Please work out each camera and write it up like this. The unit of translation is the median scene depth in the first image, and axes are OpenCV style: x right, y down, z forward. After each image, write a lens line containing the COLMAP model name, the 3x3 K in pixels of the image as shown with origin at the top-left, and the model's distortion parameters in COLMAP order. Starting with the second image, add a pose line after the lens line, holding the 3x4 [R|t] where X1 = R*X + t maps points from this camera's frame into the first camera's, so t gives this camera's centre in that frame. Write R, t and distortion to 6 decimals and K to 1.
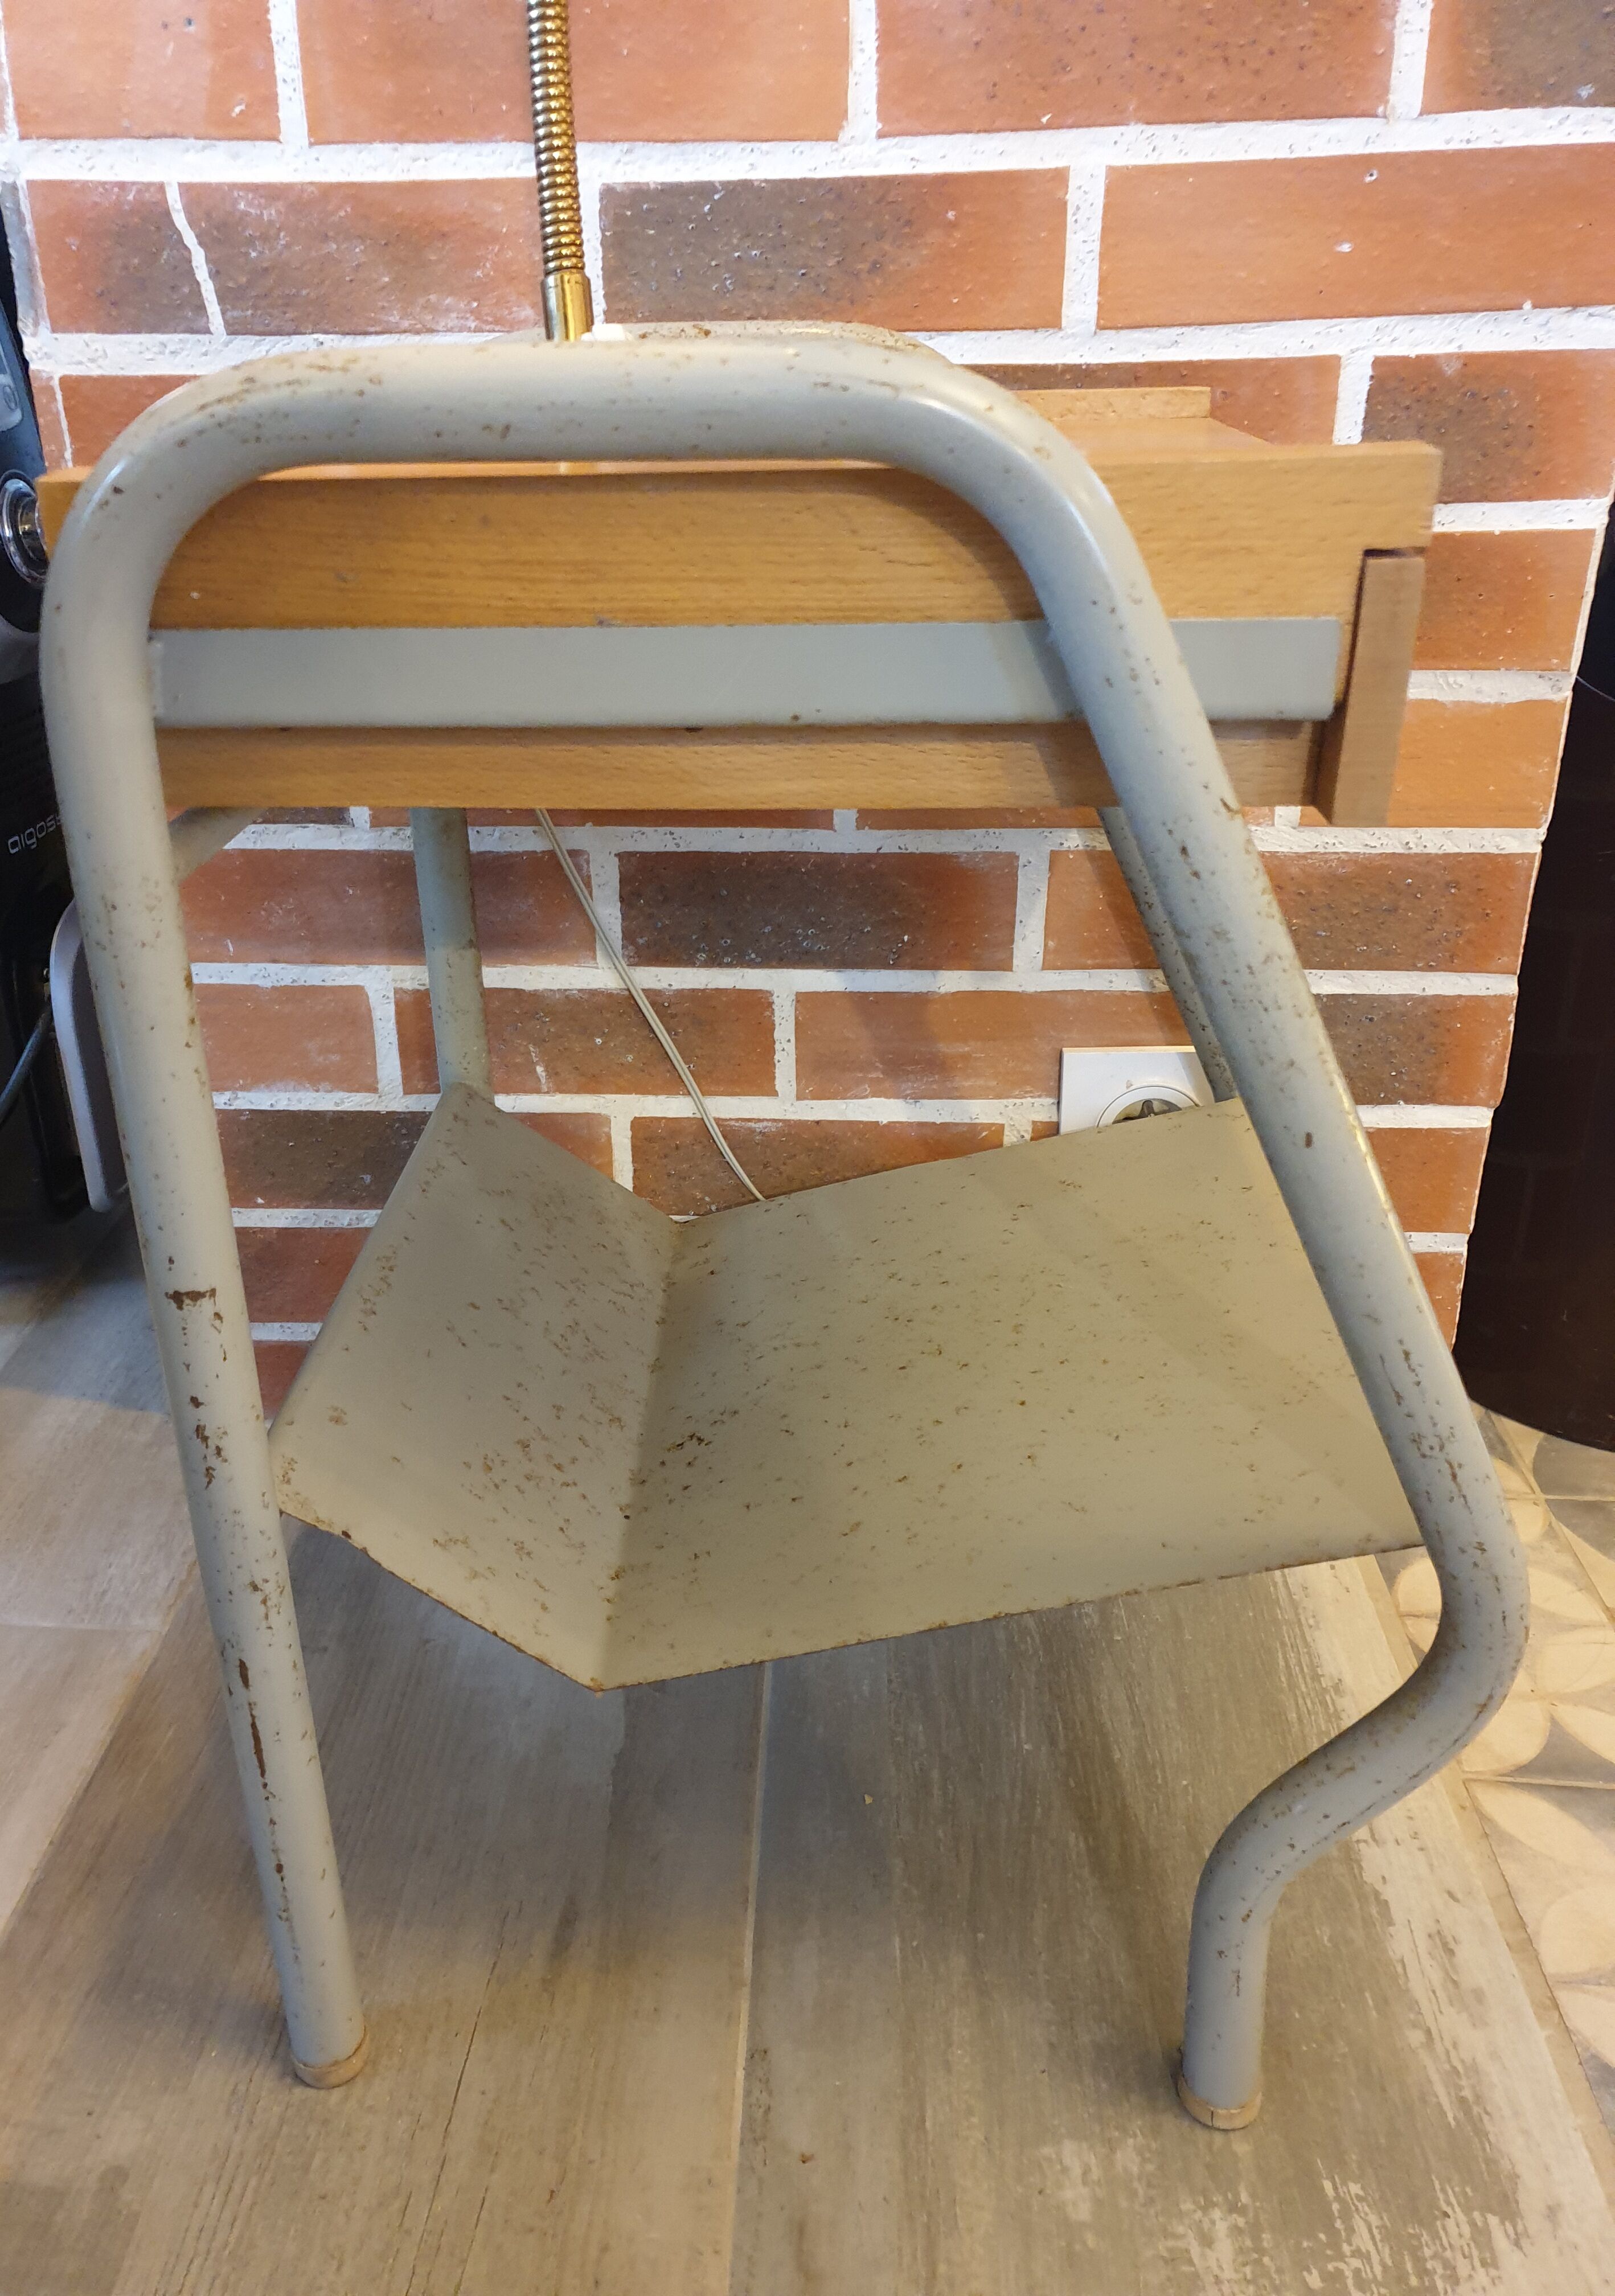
lens RADIAL K [[1790.4, 0, 735.8], [0, 1790.4, 1156.2], [0, 0, 1]] dist [0.006913, 0.025716]
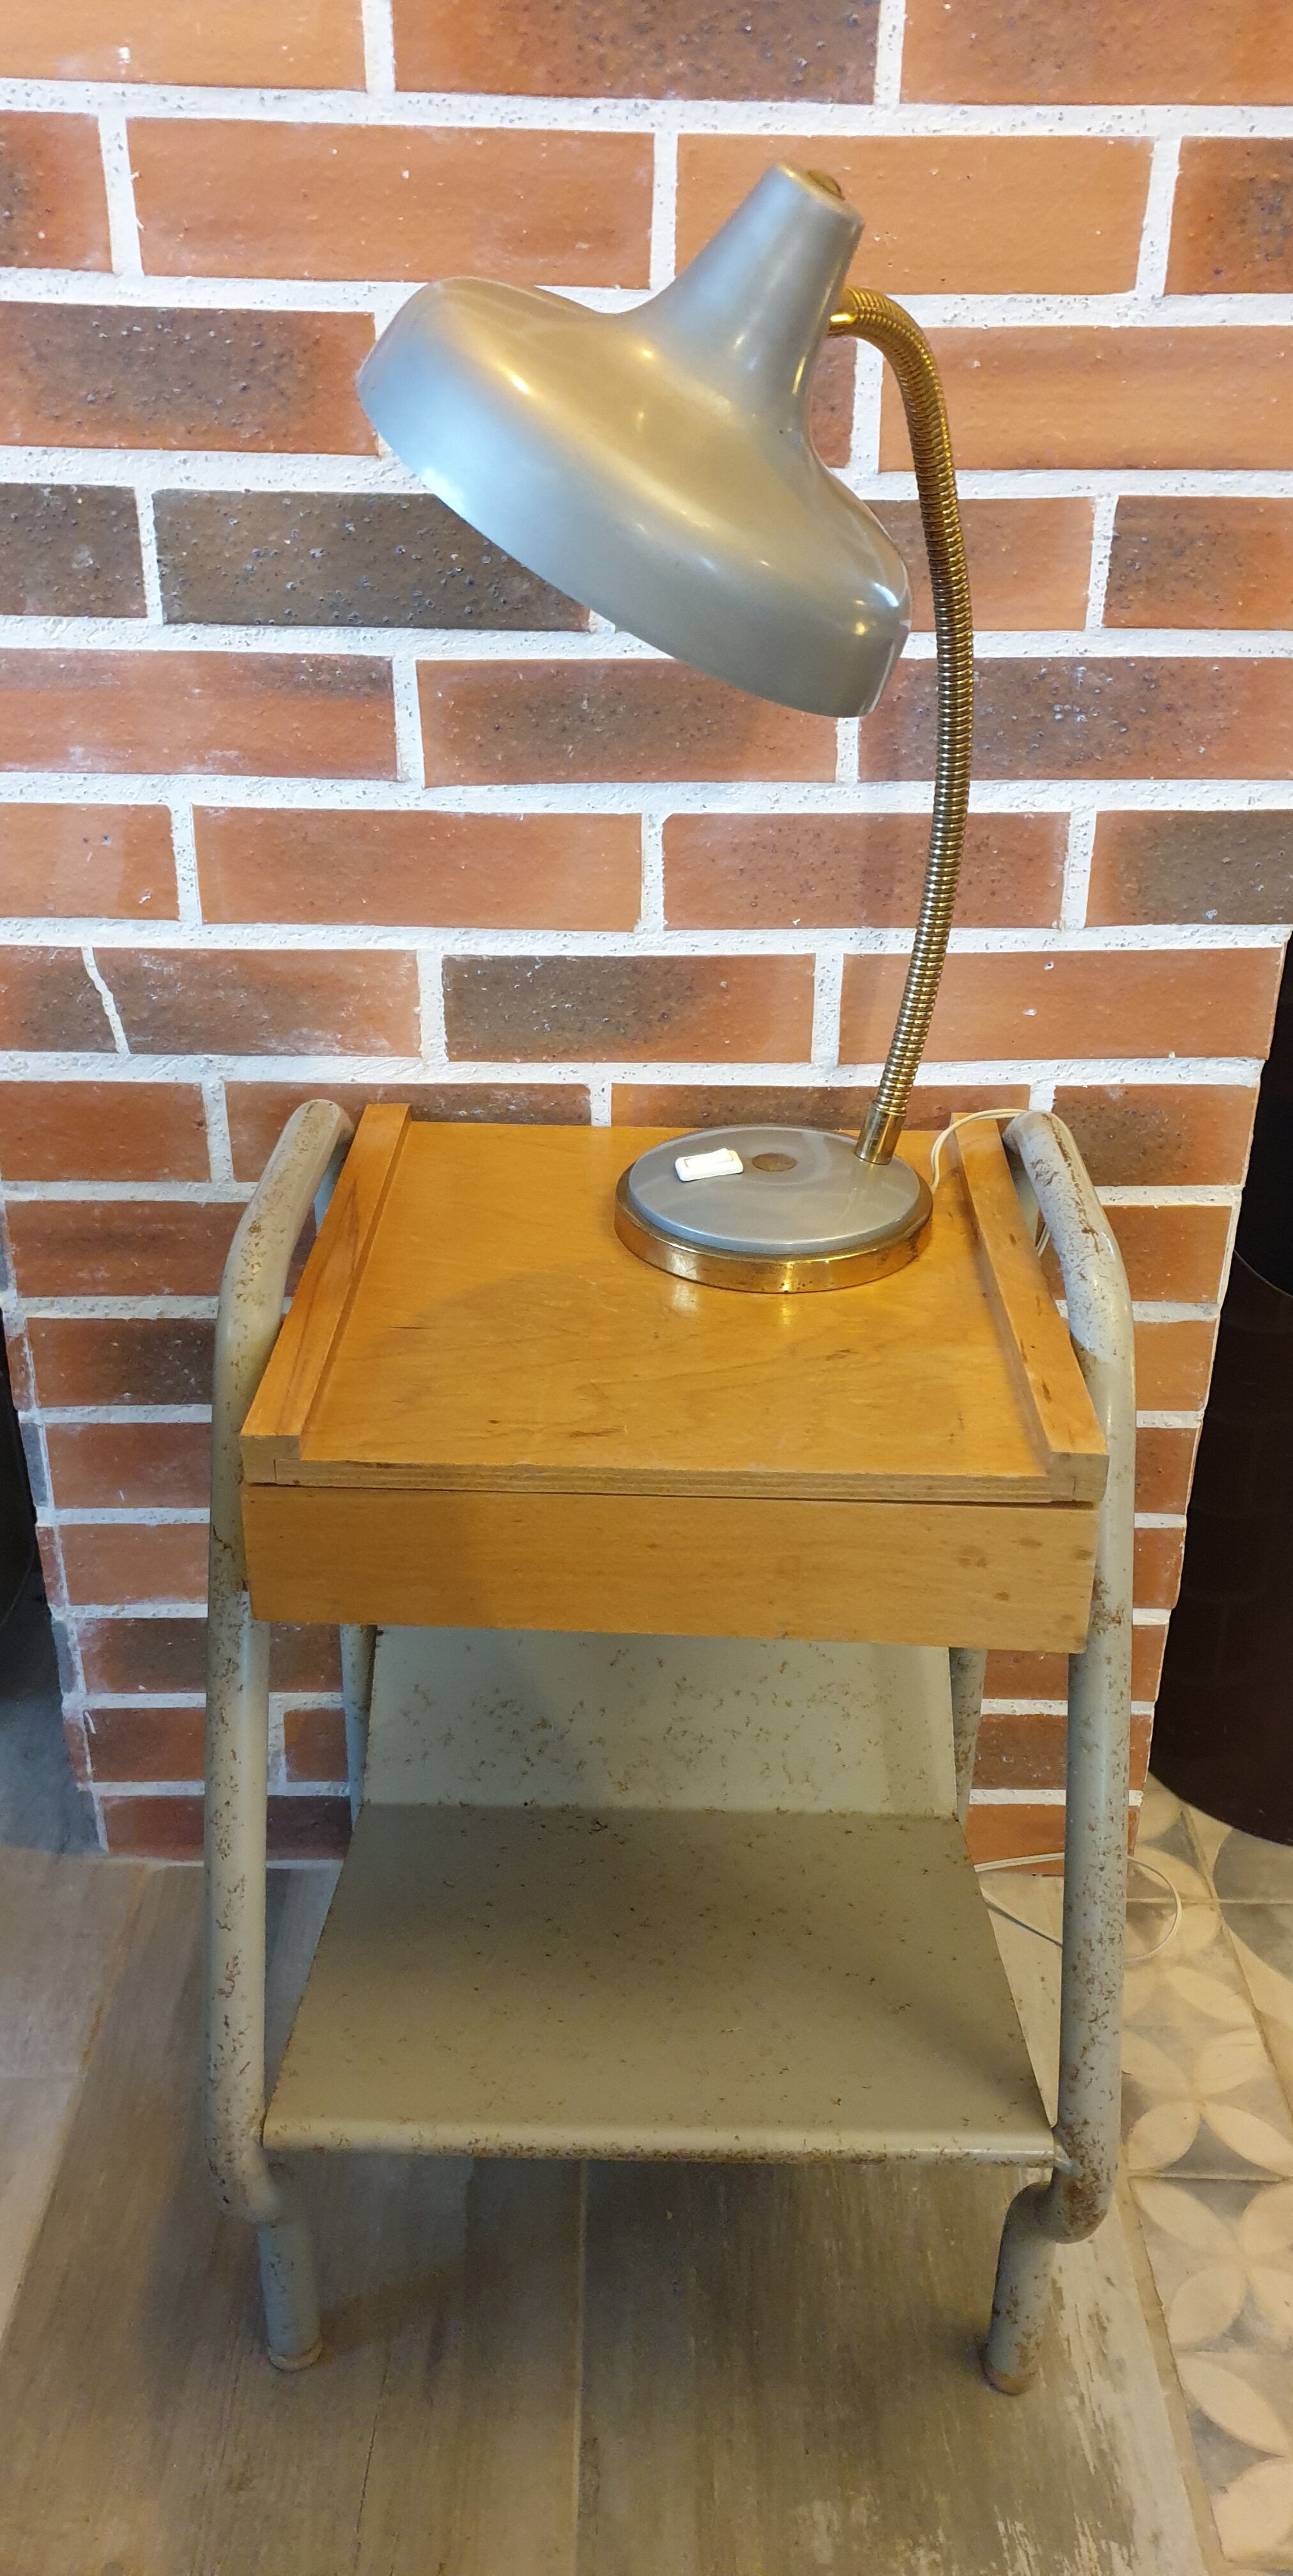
lens RADIAL K [[2014.0, 0, 651.9], [0, 2014.0, 1307.5], [0, 0, 1]] dist [0.035453, 0.010908]
pose [[0.997424, -0.013164, 0.070508, -0.032170], [0.009161, 0.998344, 0.056796, -0.375244], [-0.071139, -0.056004, 0.995893, -0.408014]]
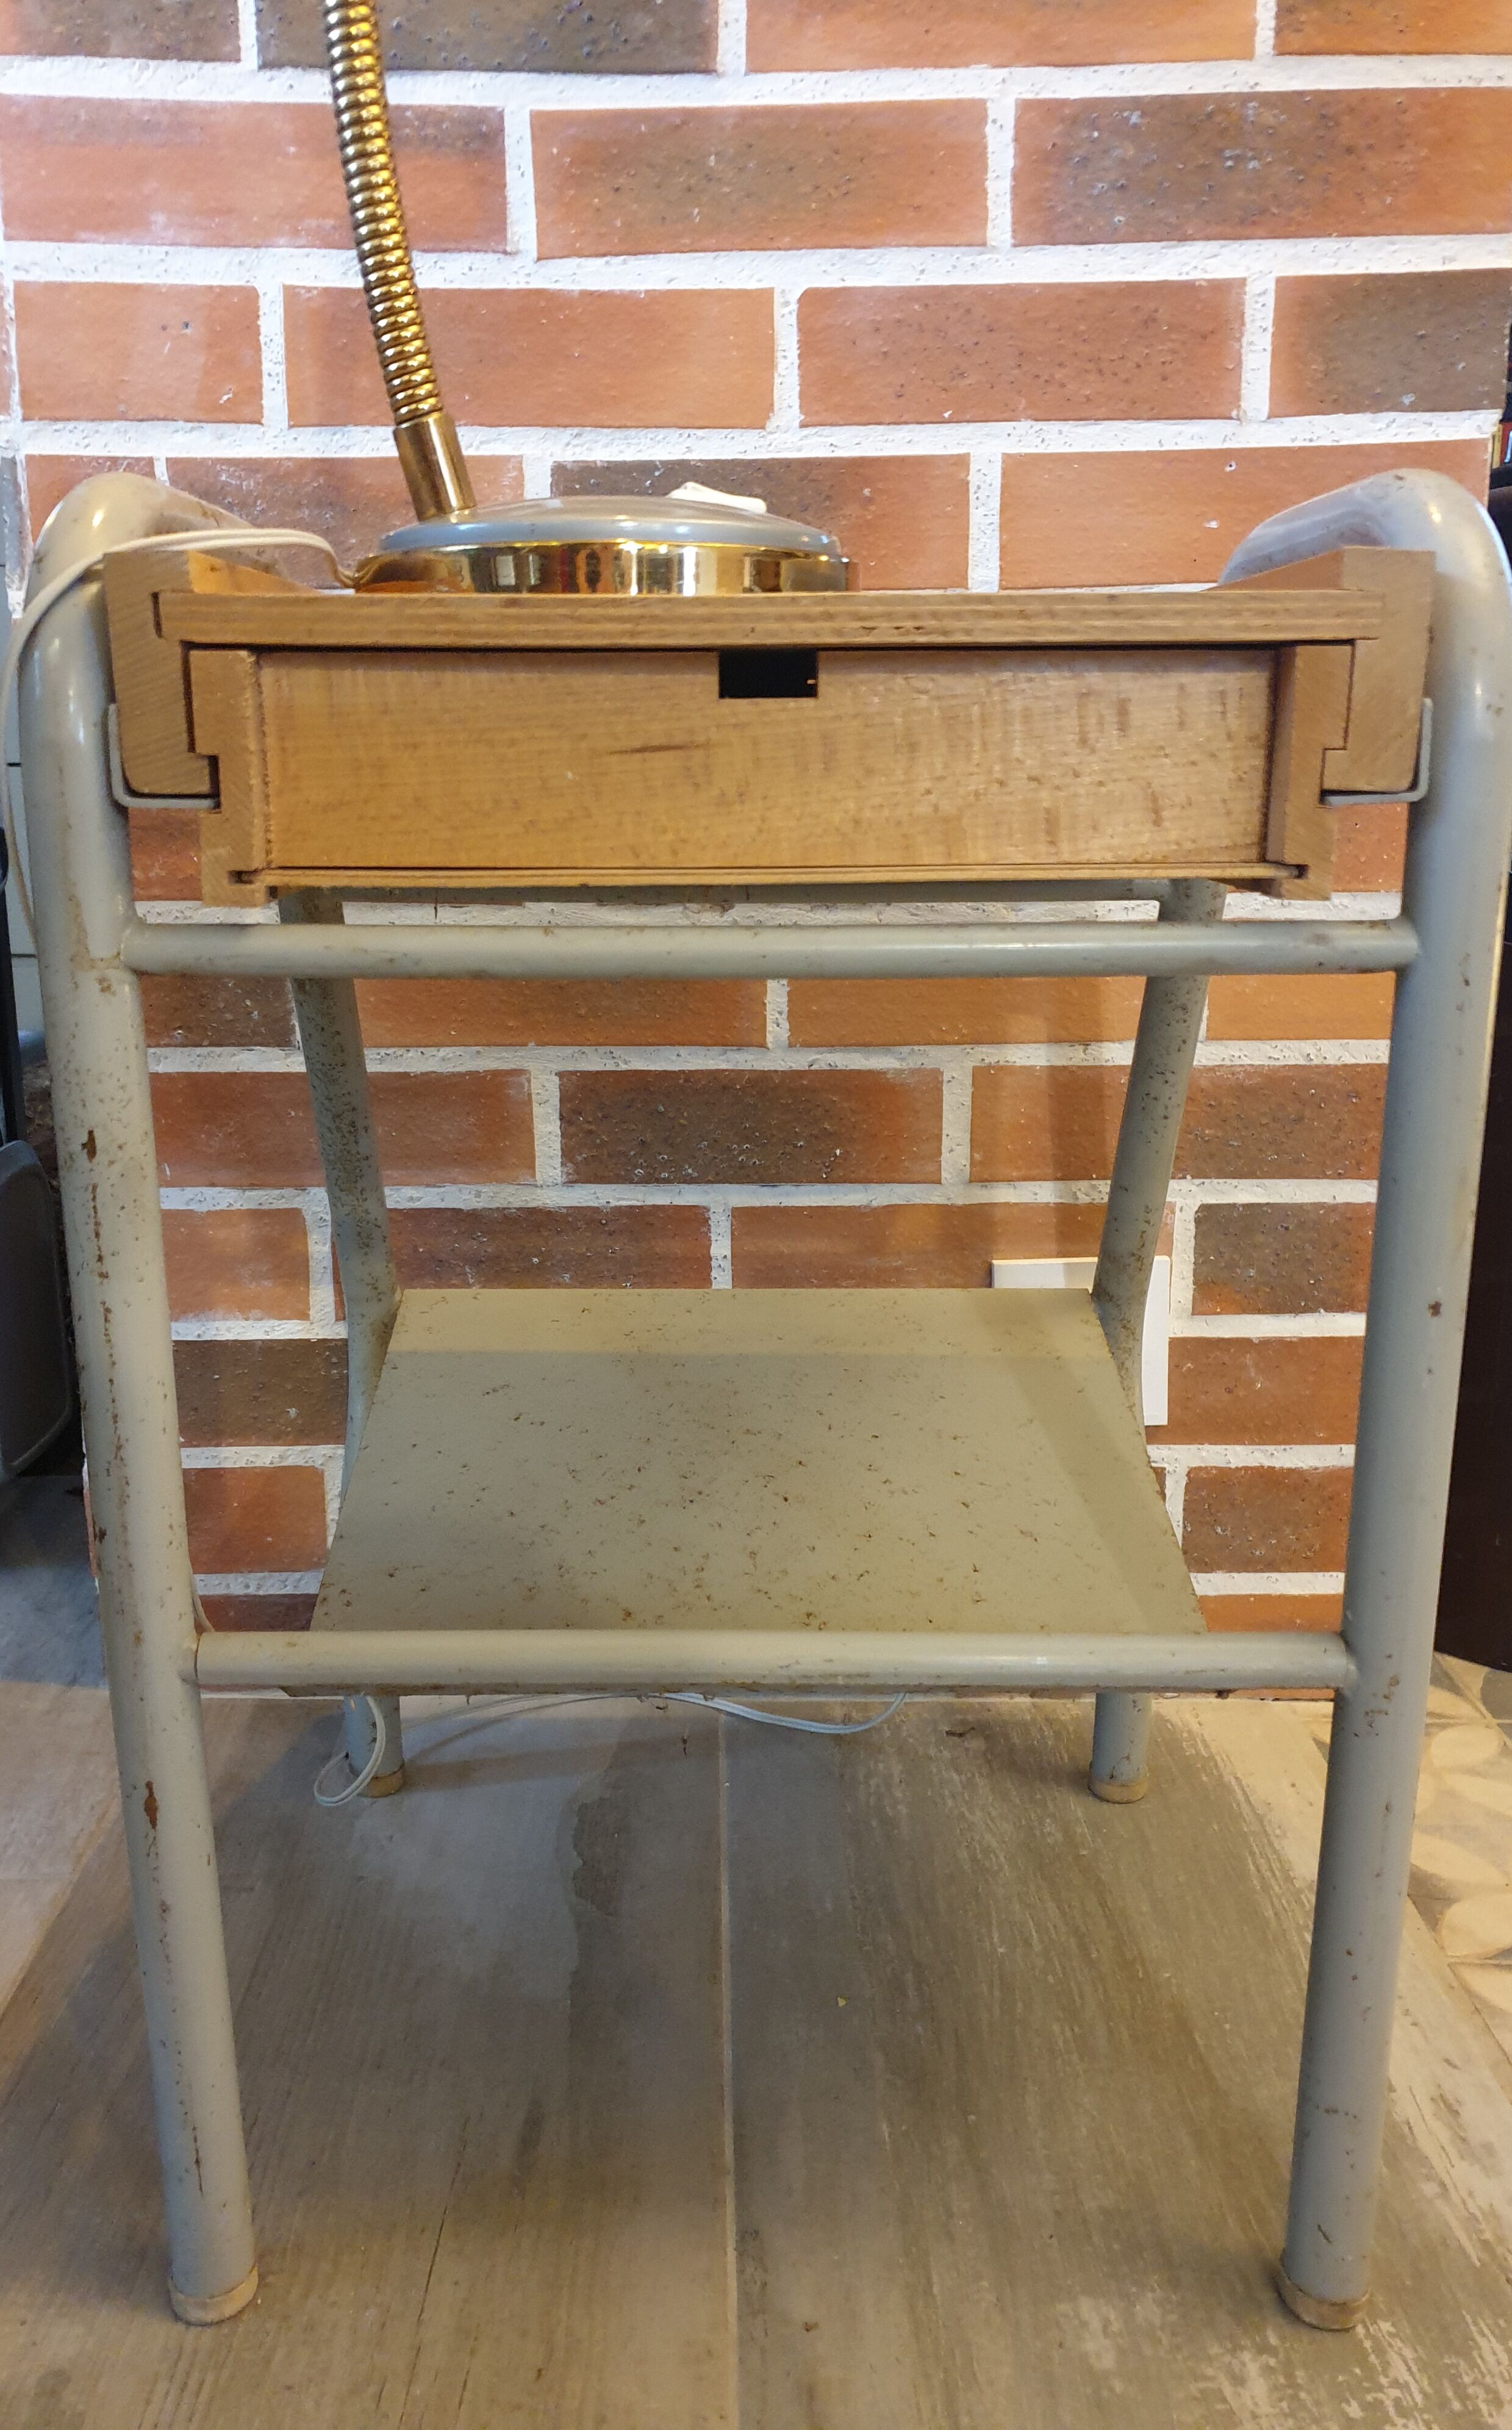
lens RADIAL K [[1915.6, 0, 707.2], [0, 1915.6, 1230.0], [0, 0, 1]] dist [0.006566, 0.029029]
pose [[0.997821, -0.008654, 0.065412, -0.061458], [0.021540, 0.979773, -0.198952, 0.162952], [-0.062367, 0.199927, 0.977824, -0.072912]]
